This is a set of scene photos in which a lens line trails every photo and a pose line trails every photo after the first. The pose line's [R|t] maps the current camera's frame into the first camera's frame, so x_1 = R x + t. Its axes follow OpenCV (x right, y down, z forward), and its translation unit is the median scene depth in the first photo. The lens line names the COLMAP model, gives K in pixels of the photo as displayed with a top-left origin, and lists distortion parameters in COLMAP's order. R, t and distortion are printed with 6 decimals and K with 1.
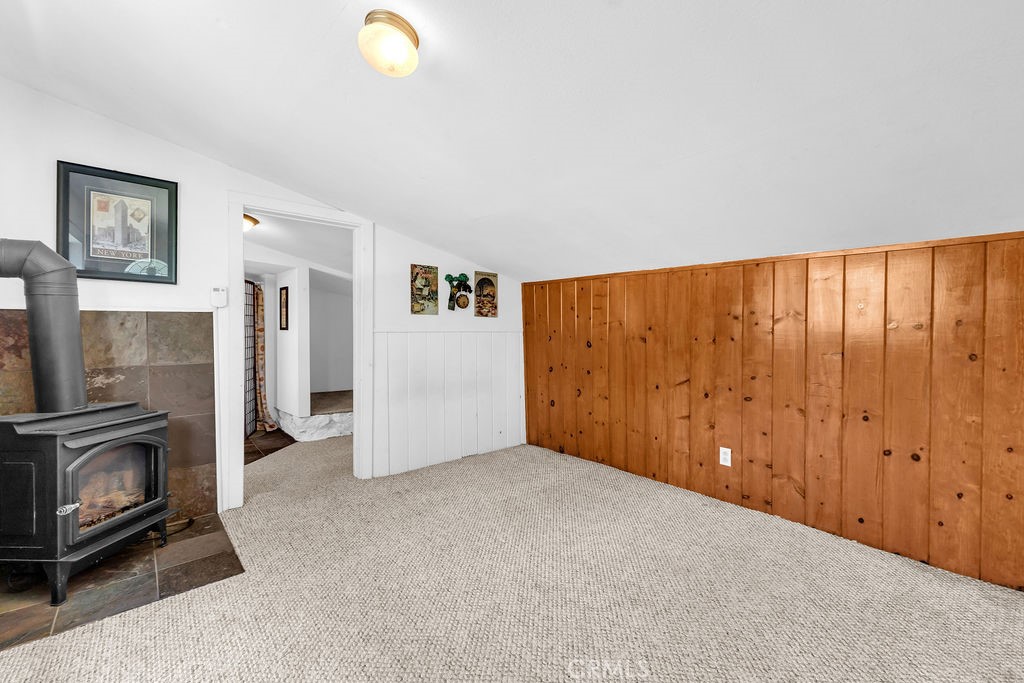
lens RADIAL K [[433.5, 0, 513.5], [0, 433.5, 337.6], [0, 0, 1]] dist [0.017743, -0.000185]
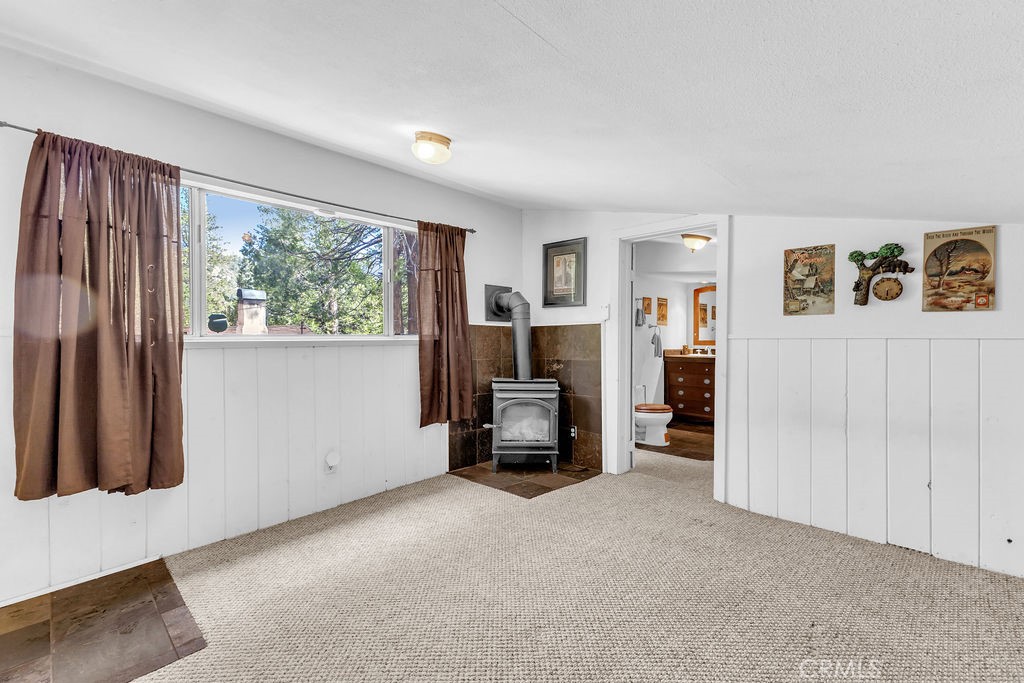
lens RADIAL K [[433.5, 0, 513.5], [0, 433.5, 337.6], [0, 0, 1]] dist [0.017743, -0.000185]
pose [[0.113346, 0.001873, -0.993554, 0.475057], [-0.013899, 0.999903, 0.000300, -0.008325], [0.993458, 0.013775, 0.113361, 0.433128]]
